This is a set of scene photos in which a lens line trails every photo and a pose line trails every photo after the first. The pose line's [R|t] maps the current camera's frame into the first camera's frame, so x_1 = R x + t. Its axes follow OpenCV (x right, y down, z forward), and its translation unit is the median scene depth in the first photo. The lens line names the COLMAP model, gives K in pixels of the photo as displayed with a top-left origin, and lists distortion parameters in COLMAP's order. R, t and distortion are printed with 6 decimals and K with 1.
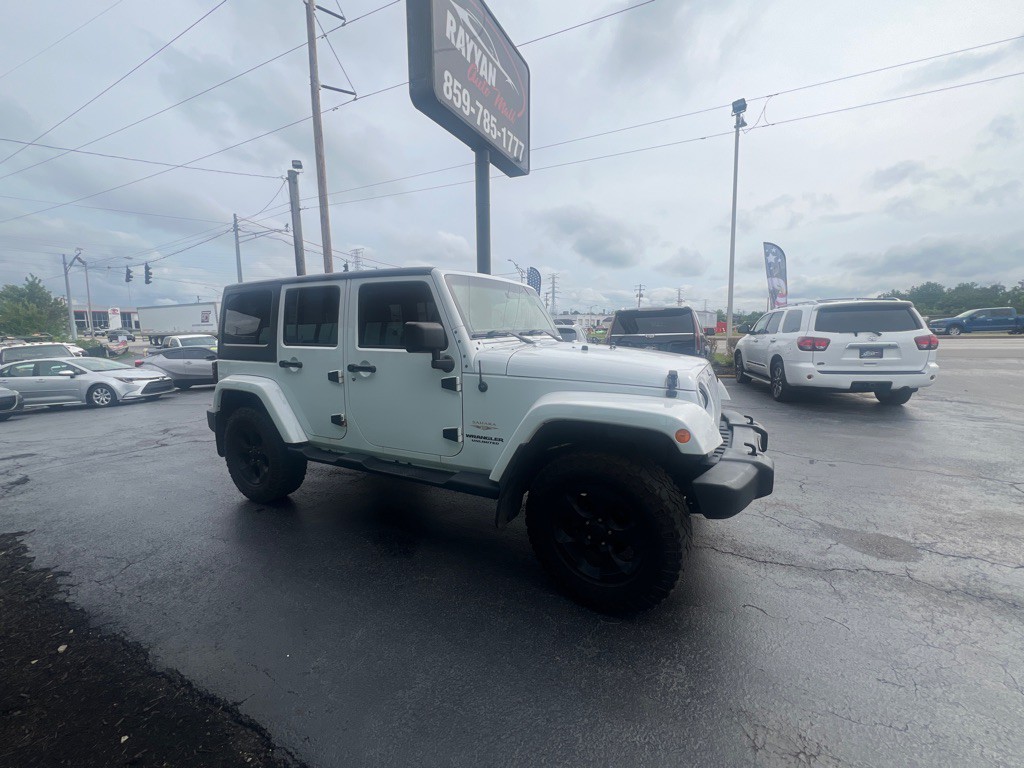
lens RADIAL K [[422.6, 0, 509.9], [0, 422.6, 384.1], [0, 0, 1]] dist [-0.000231, 0.000104]
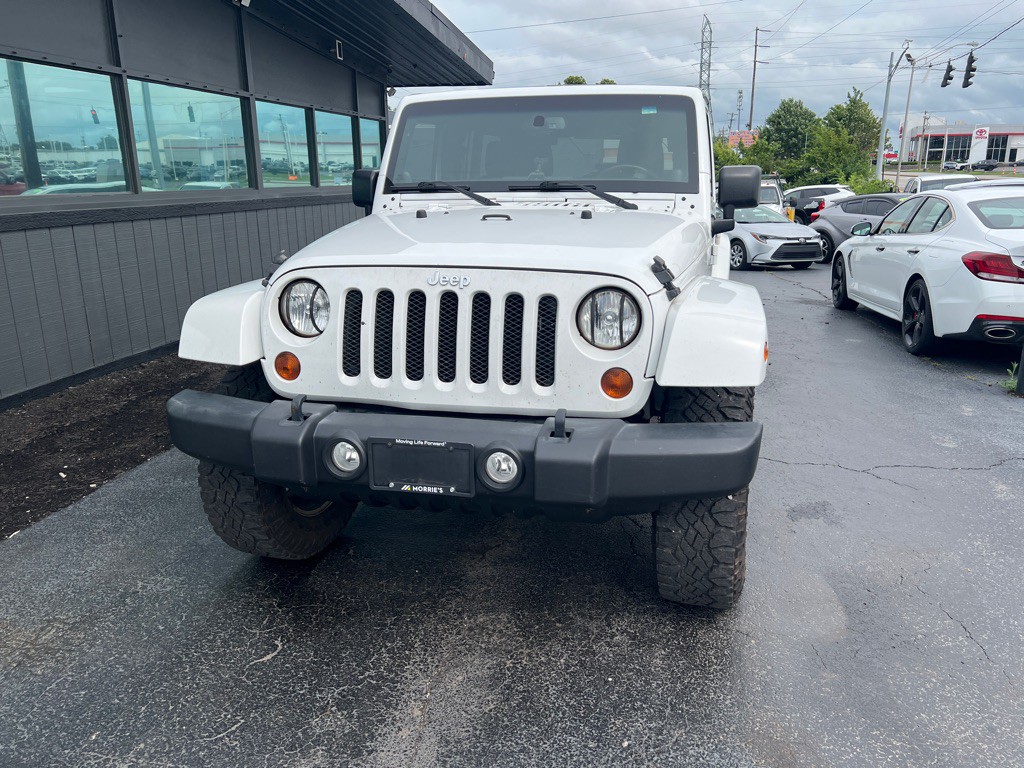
lens RADIAL K [[768.7, 0, 516.2], [0, 768.7, 384.3], [0, 0, 1]] dist [0.048043, -0.054055]
pose [[0.276706, 0.260982, -0.924836, 1.062250], [-0.120605, 0.964236, 0.236016, -0.102537], [0.953356, 0.046233, 0.298286, 0.645123]]
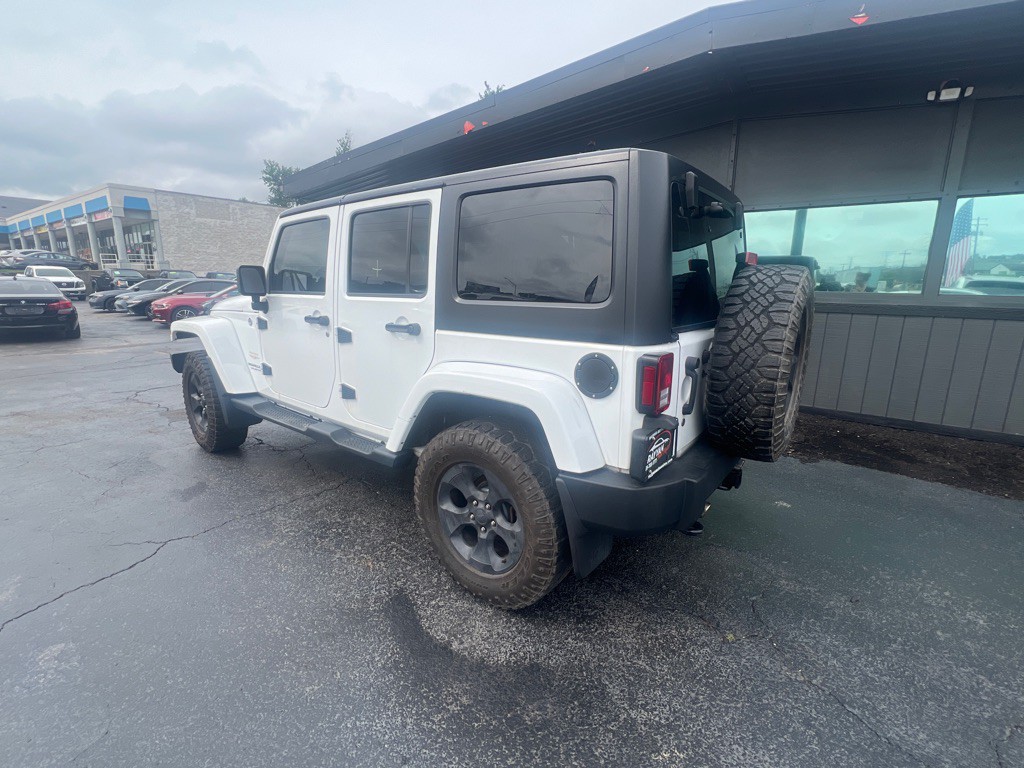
lens RADIAL K [[466.0, 0, 511.1], [0, 466.0, 383.6], [0, 0, 1]] dist [-0.000724, 0.000334]
pose [[-0.989308, -0.032021, 0.142284, -0.517411], [0.018132, 0.941024, 0.337853, -0.255727], [-0.144711, 0.336821, -0.930382, 2.057820]]
